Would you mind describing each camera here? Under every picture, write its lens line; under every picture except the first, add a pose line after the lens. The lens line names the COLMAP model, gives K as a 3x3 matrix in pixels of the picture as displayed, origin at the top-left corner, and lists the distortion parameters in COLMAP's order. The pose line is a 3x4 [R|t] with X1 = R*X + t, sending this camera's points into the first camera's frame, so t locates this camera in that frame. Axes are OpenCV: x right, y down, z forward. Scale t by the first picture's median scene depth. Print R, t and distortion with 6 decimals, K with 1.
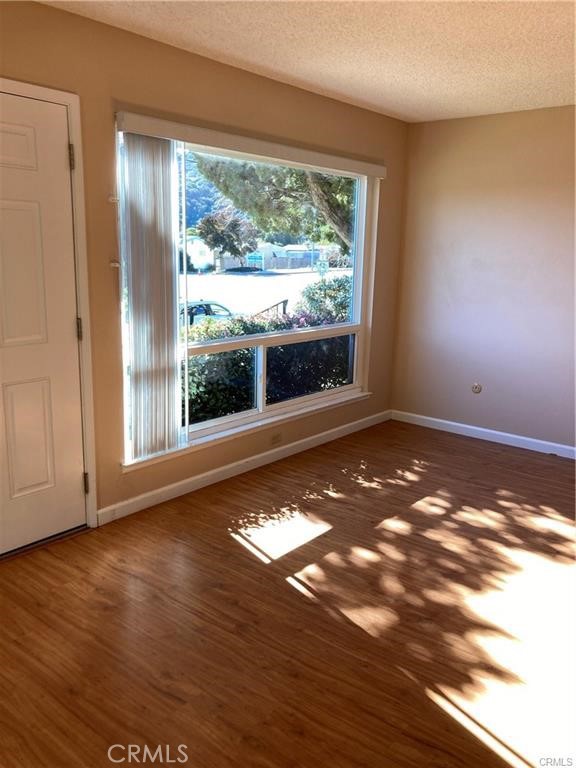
lens RADIAL K [[635.0, 0, 288.0], [0, 635.0, 384.0], [0, 0, 1]] dist [0.039631, -0.045997]
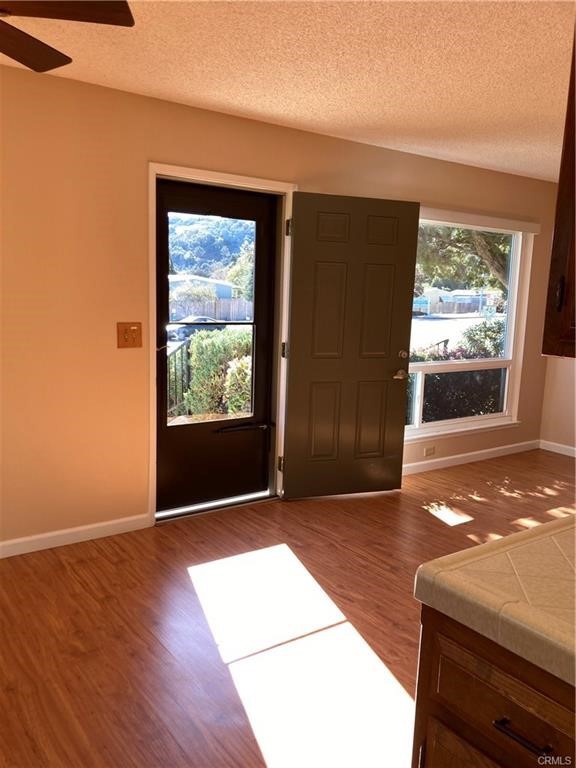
lens RADIAL K [[635.0, 0, 288.0], [0, 635.0, 384.0], [0, 0, 1]] dist [0.039631, -0.045997]
pose [[0.967476, 0.047304, -0.248501, 0.014398], [-0.063953, 0.996186, -0.059352, 0.048877], [0.244746, 0.073314, 0.966812, -0.219821]]
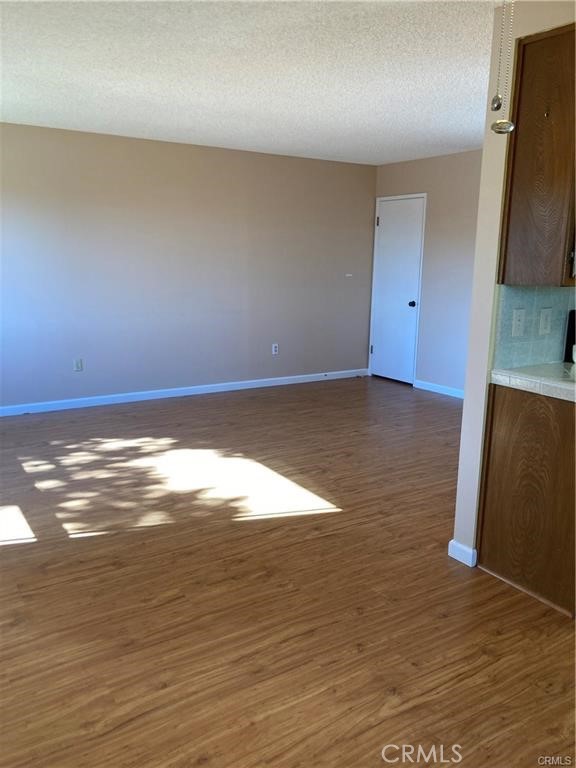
lens RADIAL K [[635.0, 0, 288.0], [0, 635.0, 384.0], [0, 0, 1]] dist [0.039631, -0.045997]
pose [[0.293798, -0.211175, 0.932249, -0.585815], [0.189111, 0.968854, 0.159869, -0.045598], [-0.936974, 0.129329, 0.324583, 0.148070]]
